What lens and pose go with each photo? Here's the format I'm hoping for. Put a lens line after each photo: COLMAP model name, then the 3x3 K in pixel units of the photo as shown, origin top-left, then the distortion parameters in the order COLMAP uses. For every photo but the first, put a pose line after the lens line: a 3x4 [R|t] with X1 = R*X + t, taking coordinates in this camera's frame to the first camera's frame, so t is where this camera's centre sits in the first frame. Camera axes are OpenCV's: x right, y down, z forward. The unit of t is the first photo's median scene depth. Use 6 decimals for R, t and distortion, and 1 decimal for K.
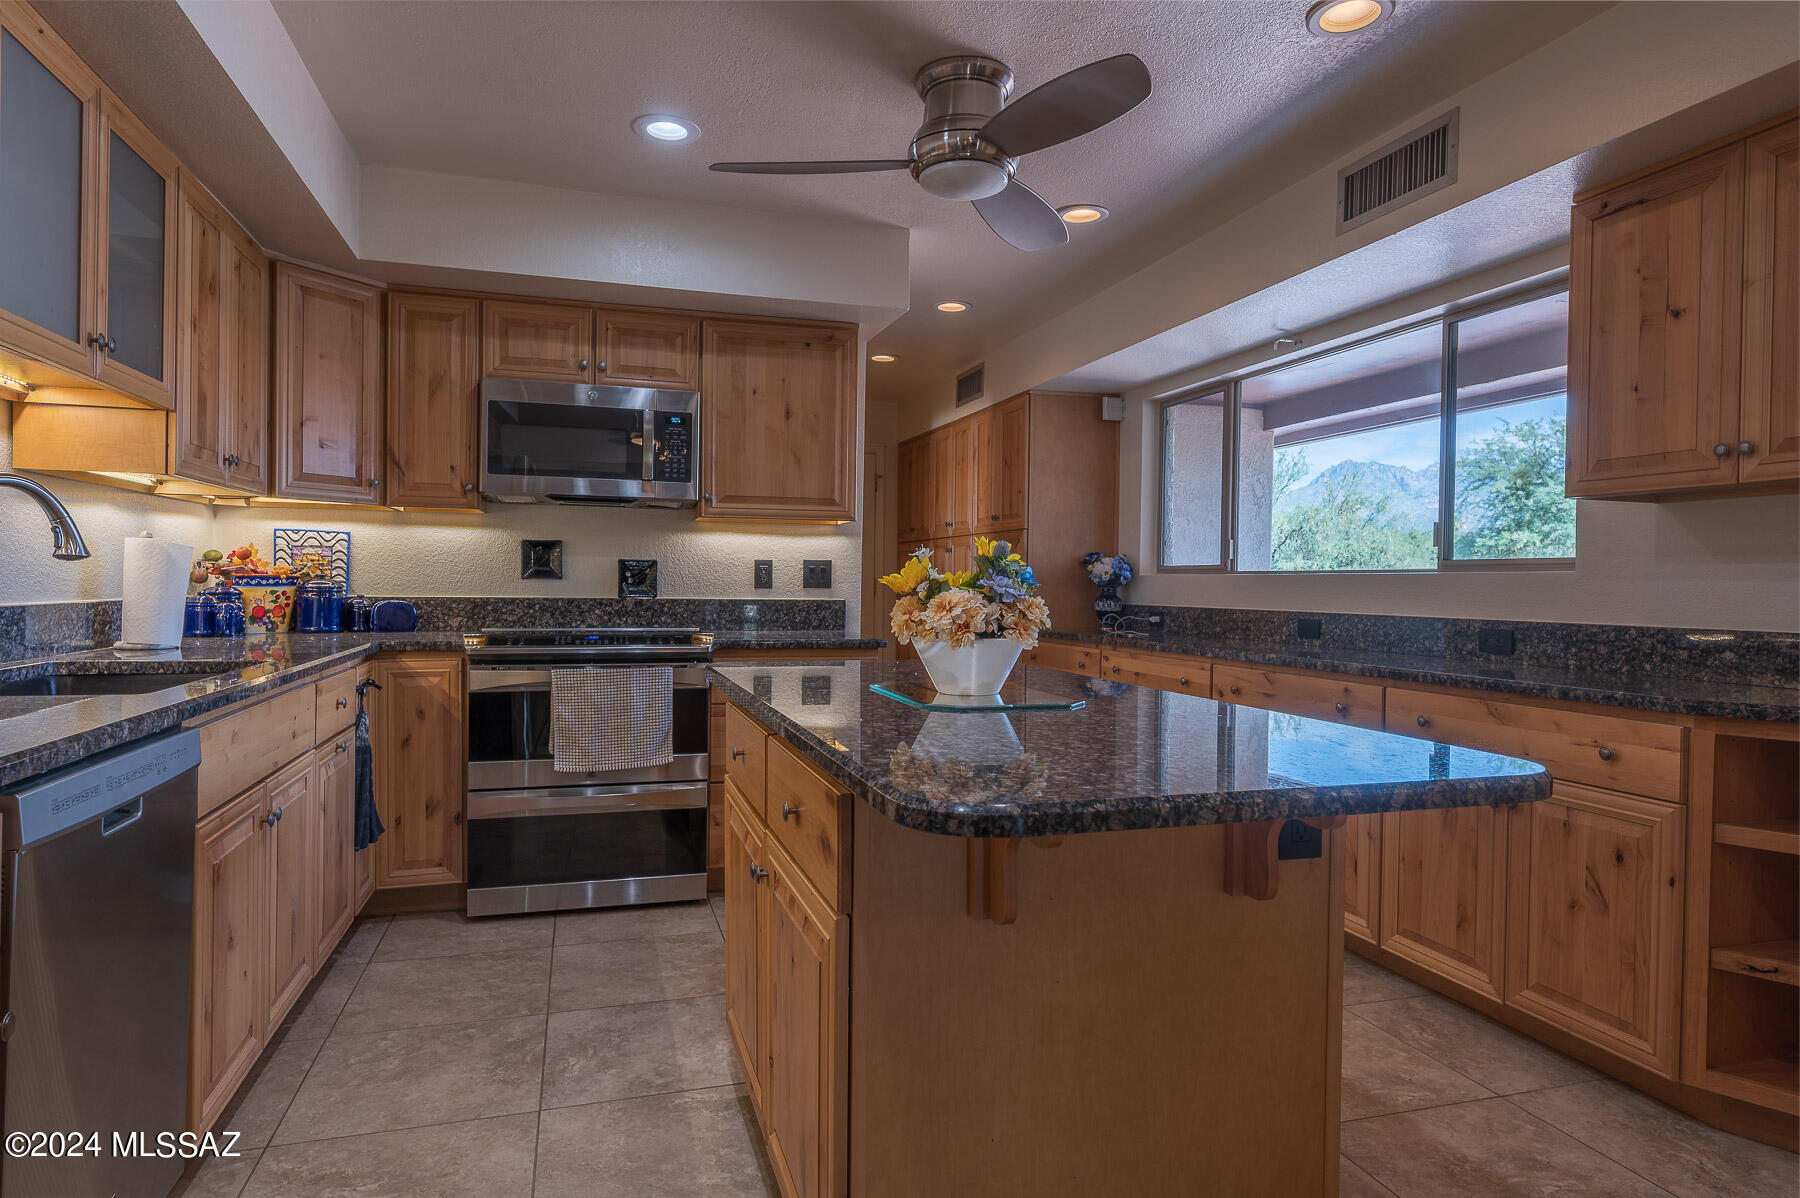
lens RADIAL K [[1040.8, 0, 897.9], [0, 1040.8, 595.0], [0, 0, 1]] dist [0.001663, 0.000283]
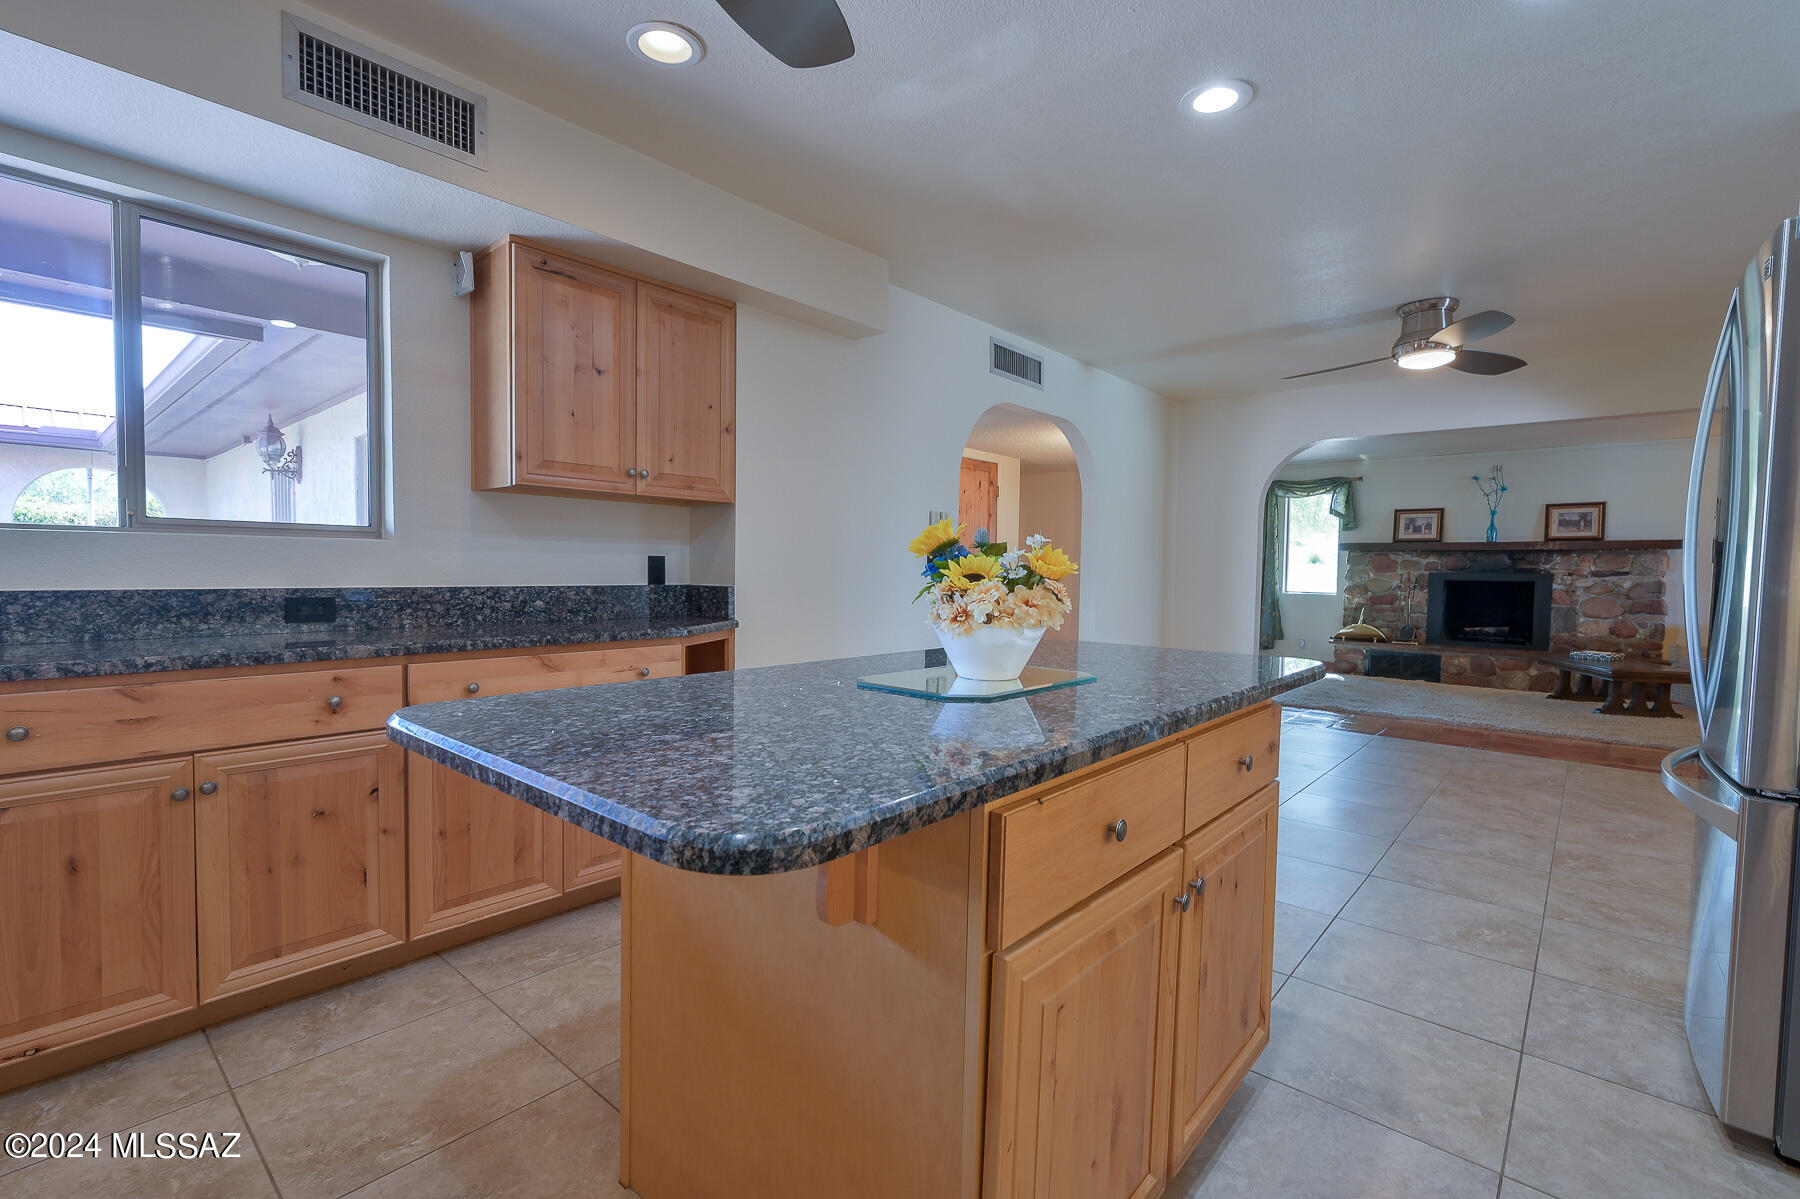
lens RADIAL K [[798.8, 0, 895.1], [0, 798.8, 601.3], [0, 0, 1]] dist [-0.000045, 0.000024]
pose [[-0.527032, -0.058104, 0.847857, -0.380237], [-0.013312, 0.998102, 0.060126, -0.017220], [-0.849741, 0.020402, -0.526805, 1.062301]]
